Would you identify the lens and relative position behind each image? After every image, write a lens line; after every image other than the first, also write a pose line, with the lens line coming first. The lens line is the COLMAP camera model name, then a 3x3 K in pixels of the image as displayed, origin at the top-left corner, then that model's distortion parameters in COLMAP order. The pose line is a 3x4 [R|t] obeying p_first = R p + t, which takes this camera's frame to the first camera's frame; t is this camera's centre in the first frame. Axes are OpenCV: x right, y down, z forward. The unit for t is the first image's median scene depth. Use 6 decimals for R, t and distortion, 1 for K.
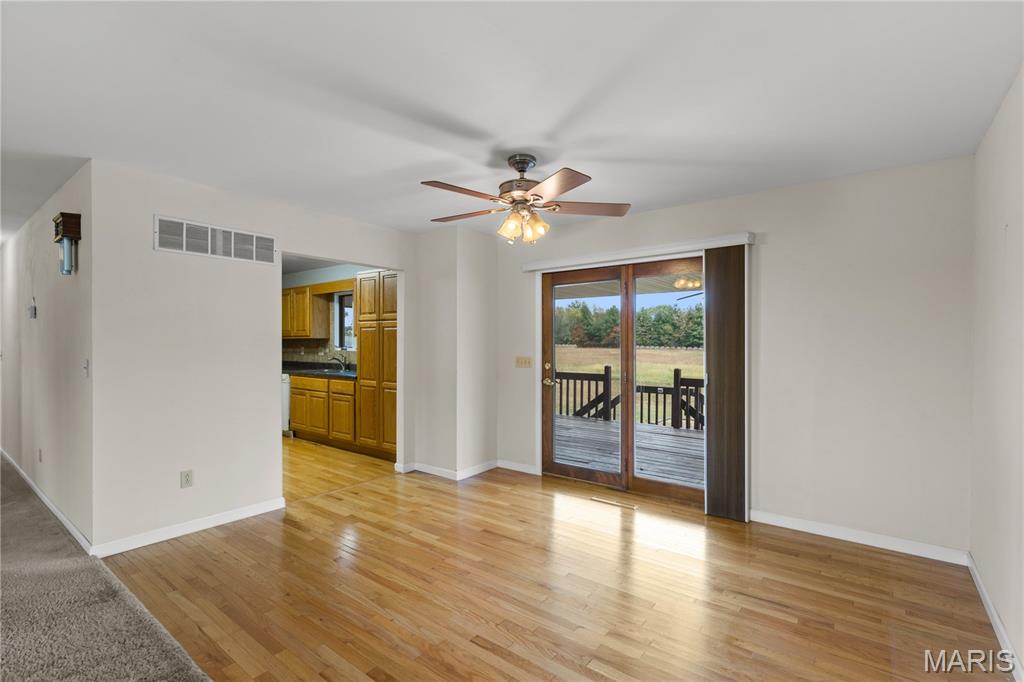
lens RADIAL K [[468.7, 0, 514.3], [0, 468.7, 341.9], [0, 0, 1]] dist [0.002208, -0.000622]
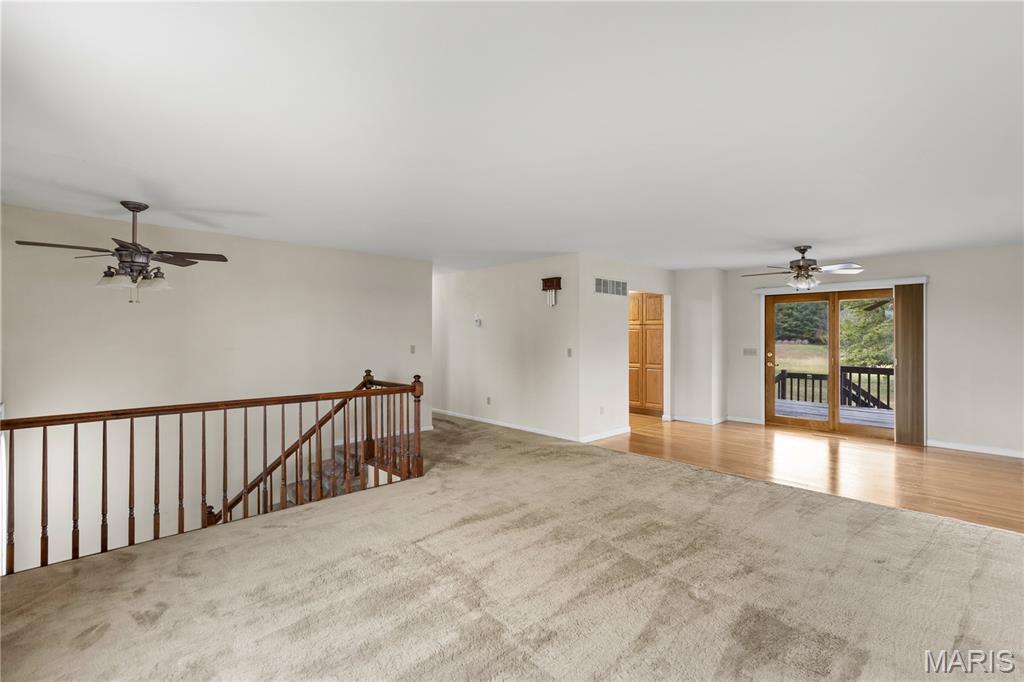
lens RADIAL K [[475.7, 0, 514.2], [0, 475.7, 336.0], [0, 0, 1]] dist [0.015538, 0.000082]
pose [[0.990139, 0.000543, -0.140089, -0.621558], [-0.000073, 0.999994, 0.003358, -0.018282], [0.140090, -0.003315, 0.990133, -0.795779]]
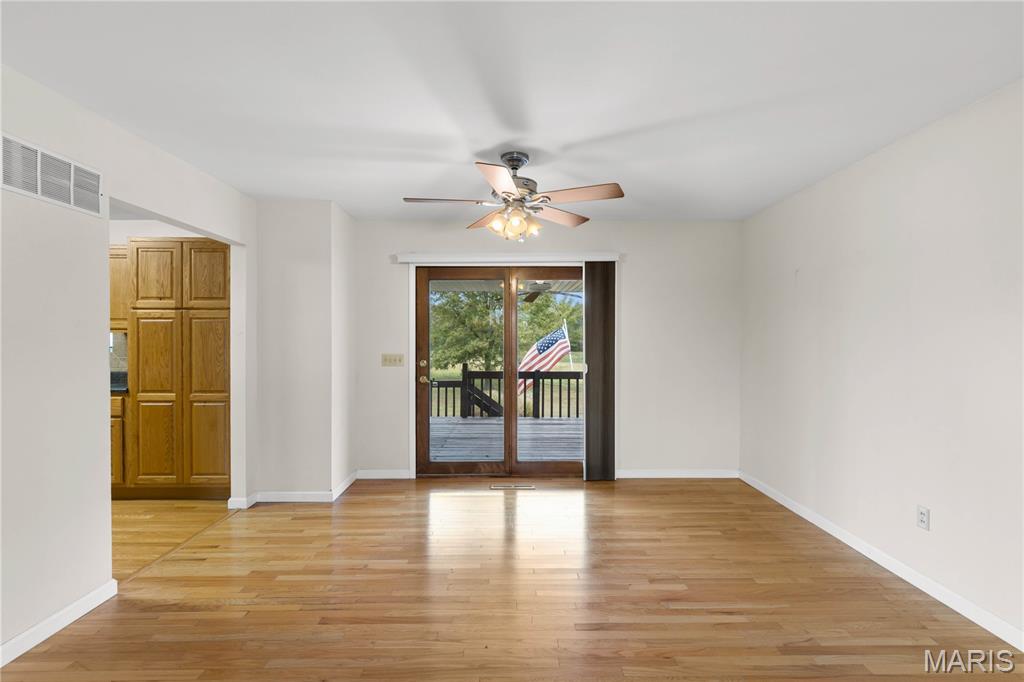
lens RADIAL K [[468.7, 0, 514.3], [0, 468.7, 341.9], [0, 0, 1]] dist [0.002208, -0.000622]
pose [[0.787576, -0.005209, 0.616195, -0.420417], [0.000627, 0.999971, 0.007652, 0.000004], [-0.616217, -0.005640, 0.787556, 0.142339]]
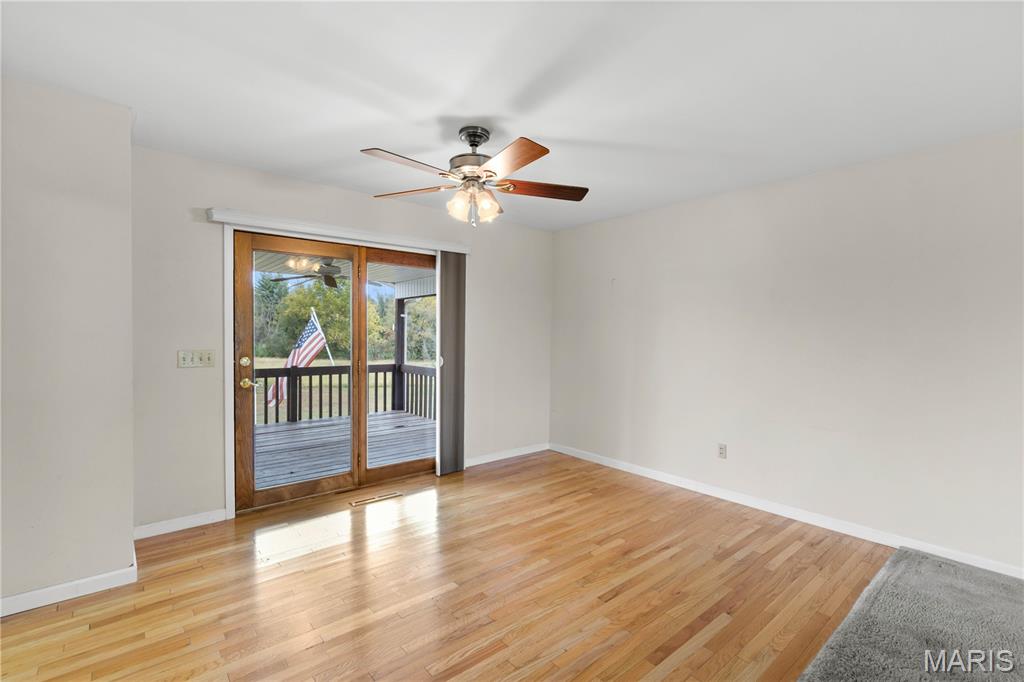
lens RADIAL K [[468.7, 0, 514.3], [0, 468.7, 341.9], [0, 0, 1]] dist [0.002208, -0.000622]
pose [[0.207683, -0.020562, 0.977980, -0.611309], [-0.008380, 0.999705, 0.022799, 0.001664], [-0.978160, -0.012930, 0.207449, 0.503401]]
